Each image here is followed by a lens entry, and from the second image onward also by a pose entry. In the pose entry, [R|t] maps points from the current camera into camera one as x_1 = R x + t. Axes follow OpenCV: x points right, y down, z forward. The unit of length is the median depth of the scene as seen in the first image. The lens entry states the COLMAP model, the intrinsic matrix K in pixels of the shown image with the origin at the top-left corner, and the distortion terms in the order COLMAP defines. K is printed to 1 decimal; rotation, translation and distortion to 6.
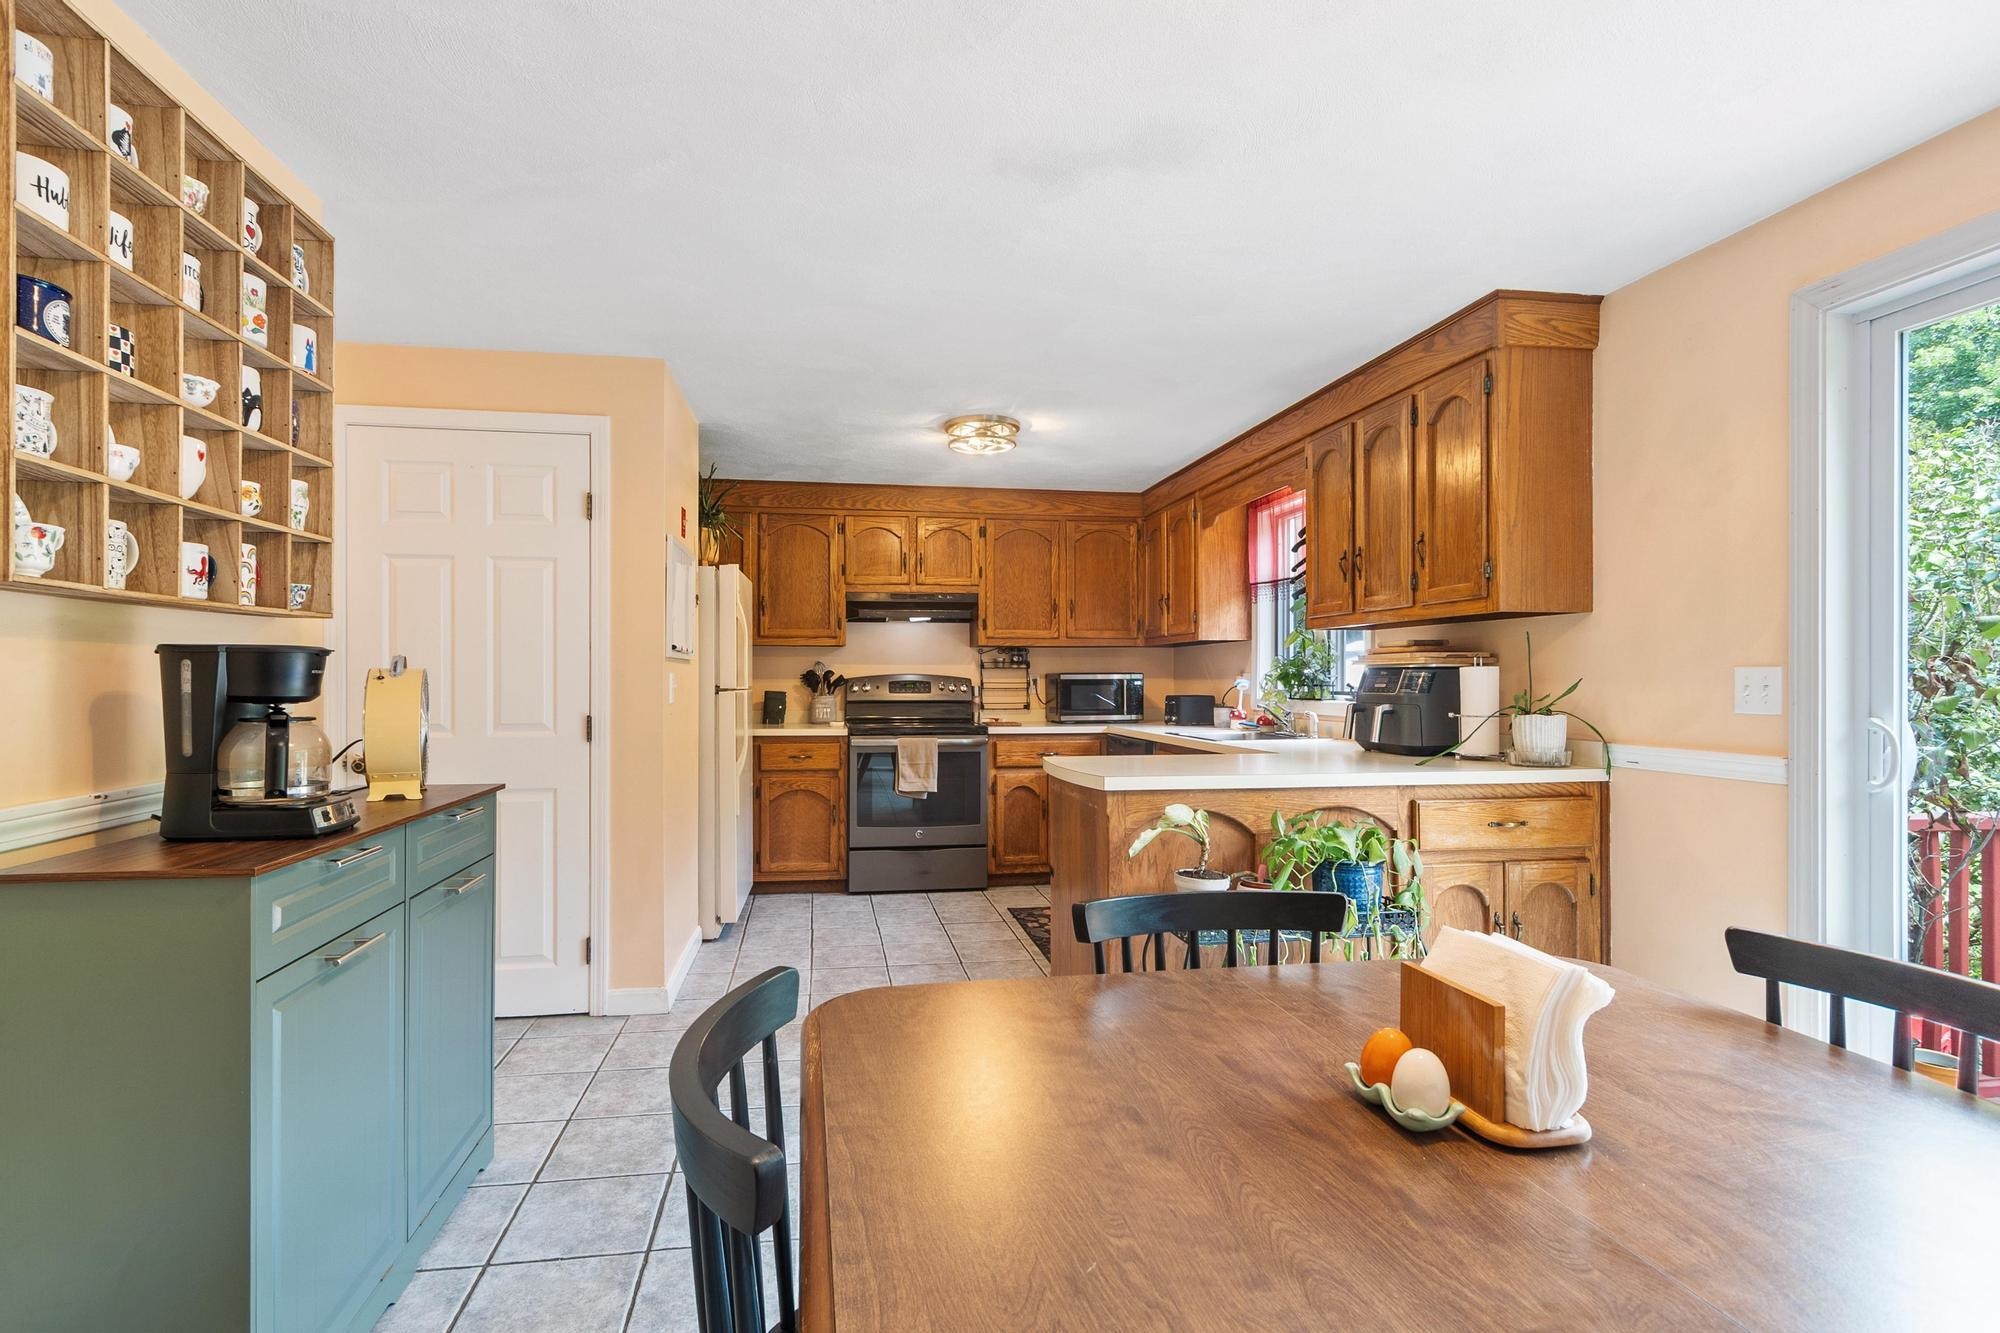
lens RADIAL K [[919.9, 0, 971.4], [0, 919.9, 674.7], [0, 0, 1]] dist [-0.000575, -0.000033]
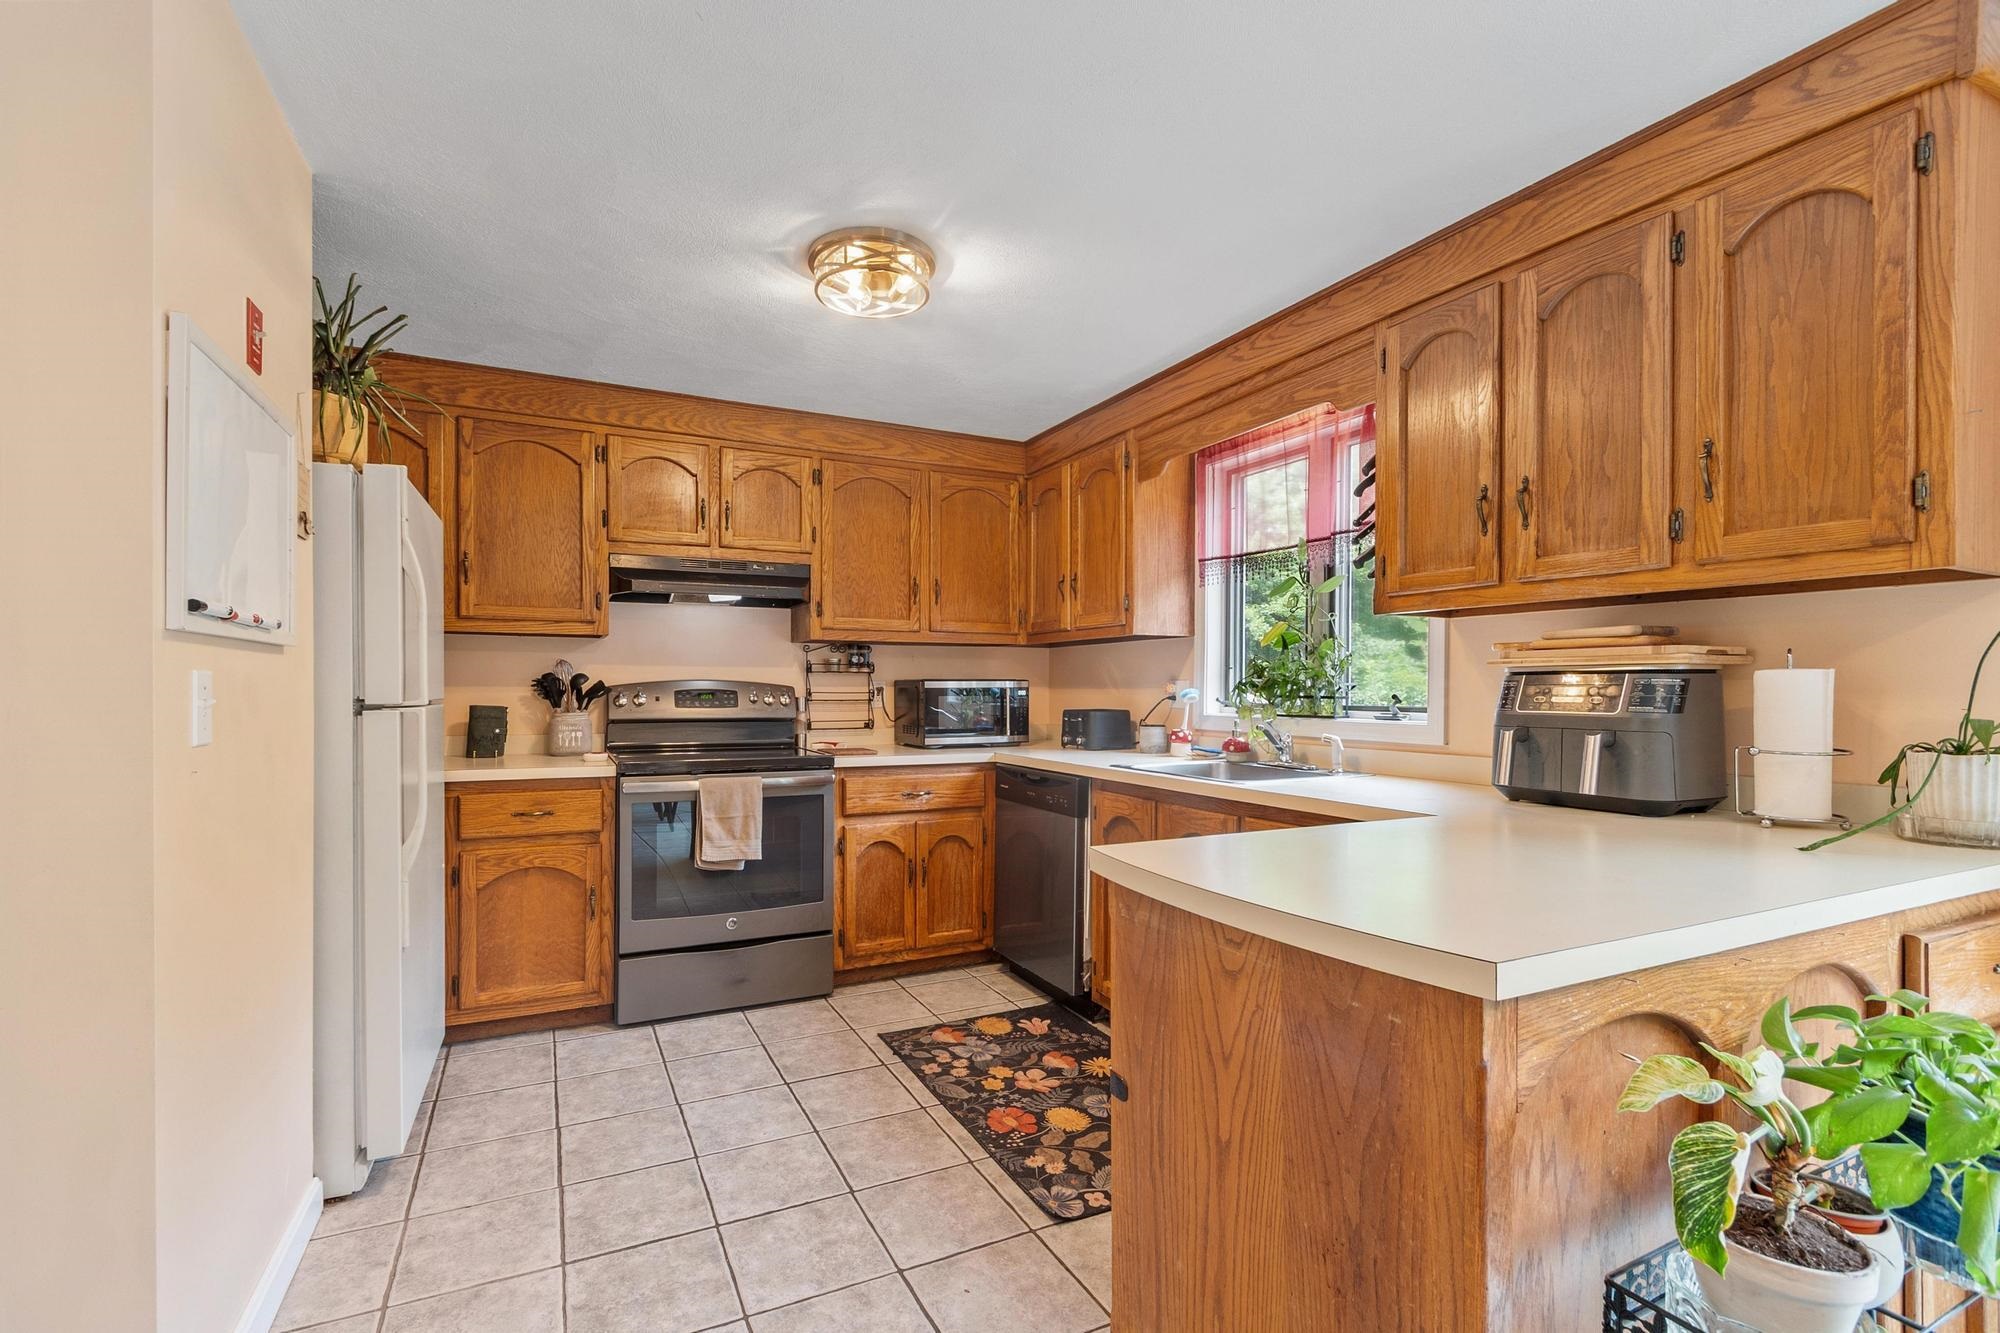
lens RADIAL K [[874.0, 0, 962.9], [0, 874.0, 689.7], [0, 0, 1]] dist [0.001429, 0.000030]
pose [[0.960295, 0.001023, 0.278984, -0.071650], [-0.003408, 0.999962, 0.008066, 0.001032], [-0.278965, -0.008696, 0.960262, 0.352782]]
